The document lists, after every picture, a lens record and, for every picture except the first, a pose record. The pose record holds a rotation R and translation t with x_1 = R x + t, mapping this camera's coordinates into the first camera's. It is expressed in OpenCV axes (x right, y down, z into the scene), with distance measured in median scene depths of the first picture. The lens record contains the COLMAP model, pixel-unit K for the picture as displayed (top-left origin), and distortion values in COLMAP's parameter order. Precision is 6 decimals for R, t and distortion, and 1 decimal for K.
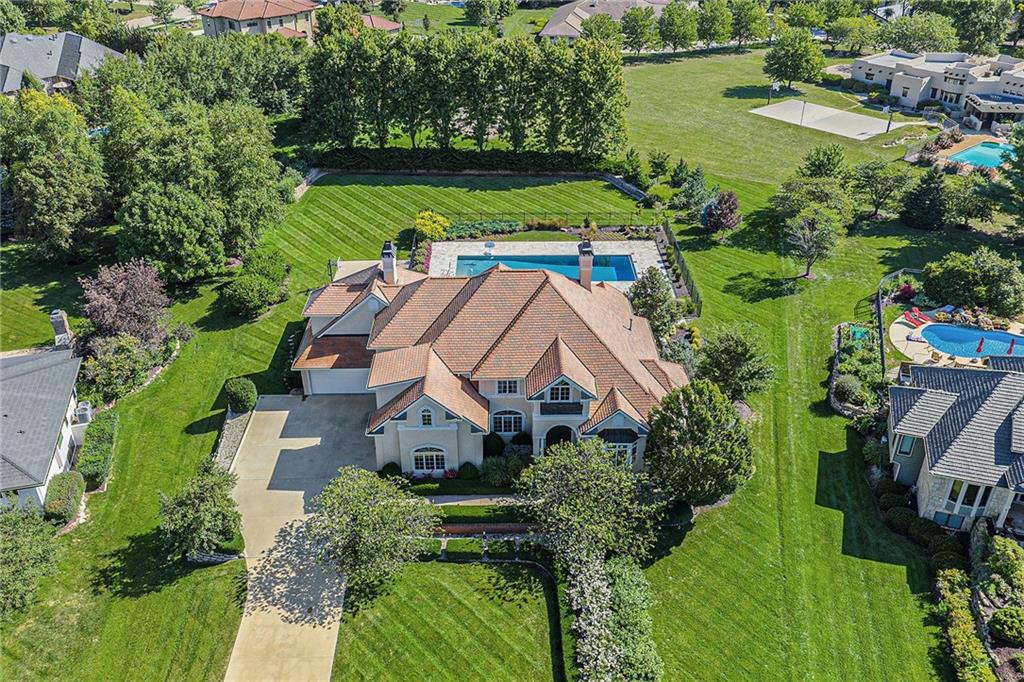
lens RADIAL K [[856.7, 0, 513.6], [0, 856.7, 337.0], [0, 0, 1]] dist [0.001813, -0.008231]
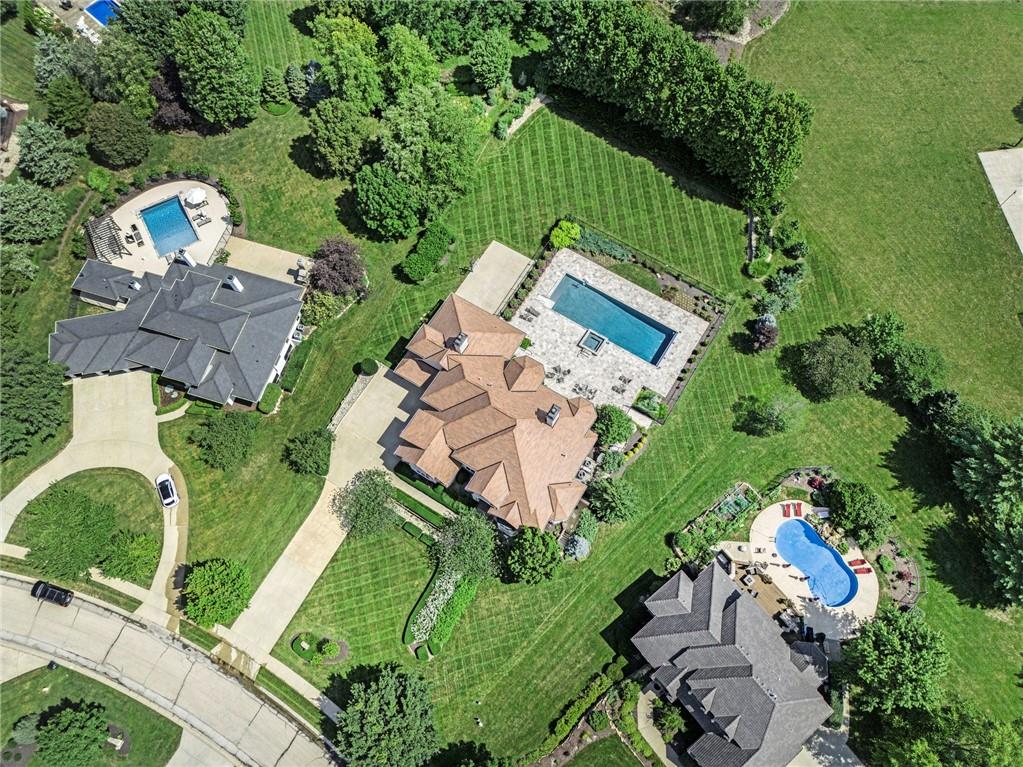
lens RADIAL K [[716.5, 0, 511.7], [0, 716.5, 386.7], [0, 0, 1]] dist [0.039643, -0.037097]
pose [[0.840371, 0.501755, -0.204985, 0.225067], [-0.264342, 0.709577, 0.653164, -0.825896], [0.473181, -0.494714, 0.728943, 0.019105]]
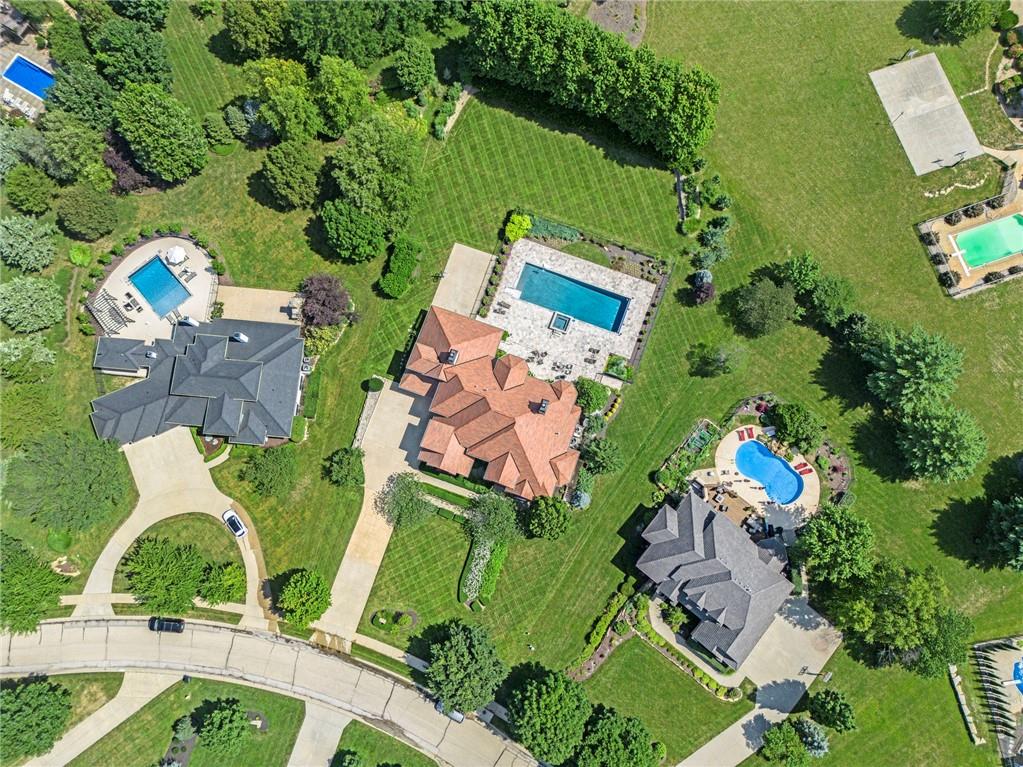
lens RADIAL K [[716.5, 0, 510.9], [0, 716.5, 387.3], [0, 0, 1]] dist [0.039643, -0.037097]
pose [[0.933866, 0.350221, -0.072390, 0.098633], [-0.169316, 0.611279, 0.773091, -1.135101], [0.315003, -0.709706, 0.630151, 0.002429]]
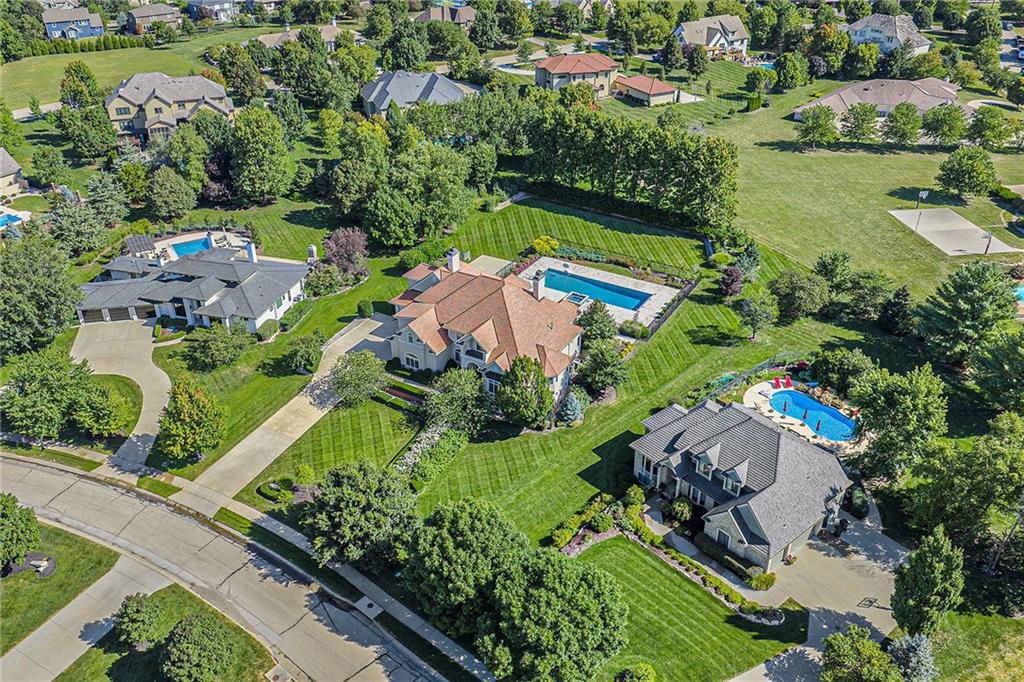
lens RADIAL K [[856.7, 0, 511.8], [0, 856.7, 338.2], [0, 0, 1]] dist [0.001813, -0.008231]
pose [[0.851110, 0.264896, -0.453256, 0.718806], [-0.261974, 0.962491, 0.070581, -0.076323], [0.454952, 0.058669, 0.888581, -0.462677]]
